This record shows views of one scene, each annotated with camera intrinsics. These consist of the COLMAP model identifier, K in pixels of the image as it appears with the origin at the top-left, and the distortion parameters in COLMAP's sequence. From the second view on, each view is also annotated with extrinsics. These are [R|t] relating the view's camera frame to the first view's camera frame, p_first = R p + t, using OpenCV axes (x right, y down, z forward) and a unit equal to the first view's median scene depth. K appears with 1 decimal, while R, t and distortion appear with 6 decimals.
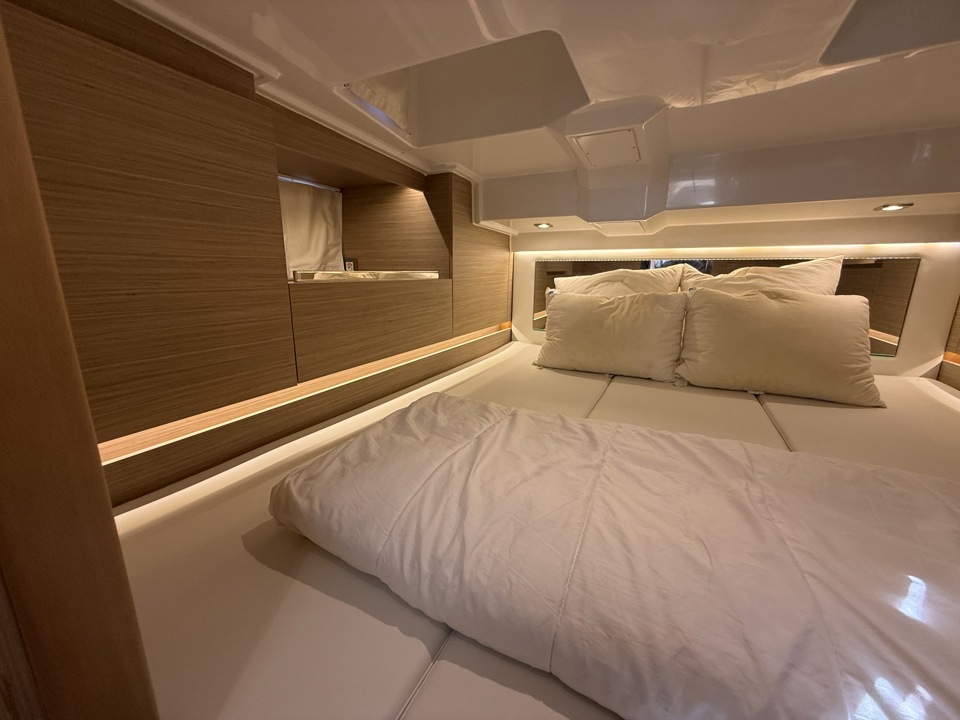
lens RADIAL K [[385.2, 0, 475.0], [0, 385.2, 361.8], [0, 0, 1]] dist [-0.009920, 0.002407]
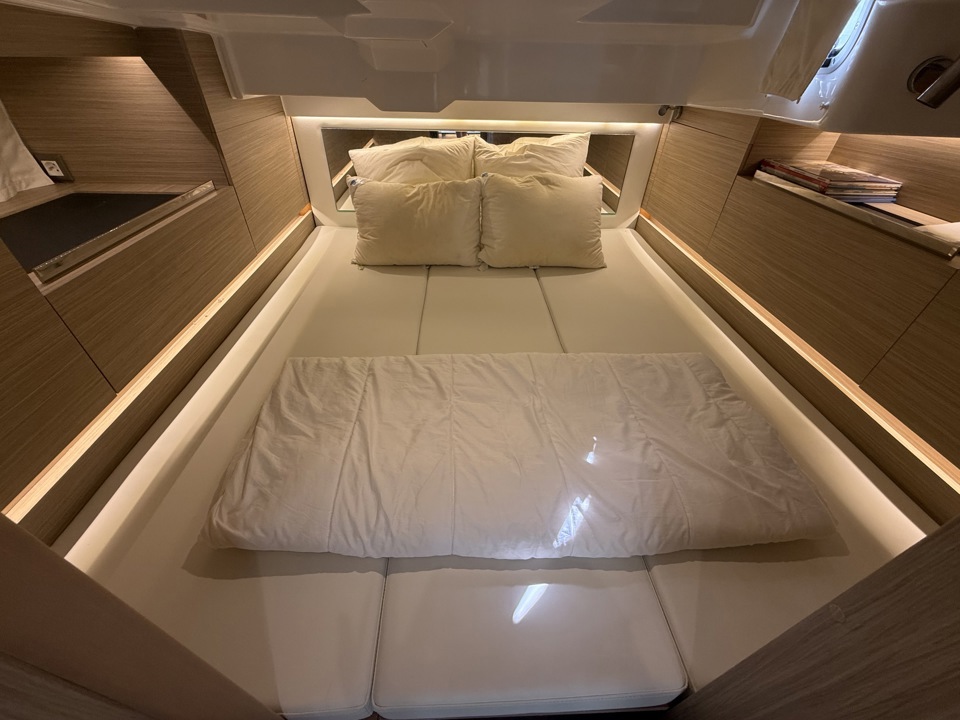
lens RADIAL K [[385.2, 0, 479.6], [0, 385.2, 359.5], [0, 0, 1]] dist [-0.009920, 0.002407]
pose [[0.867563, -0.292930, 0.401905, -0.046503], [0.085506, 0.883951, 0.459695, -0.251593], [-0.489922, -0.364449, 0.791930, -0.059961]]
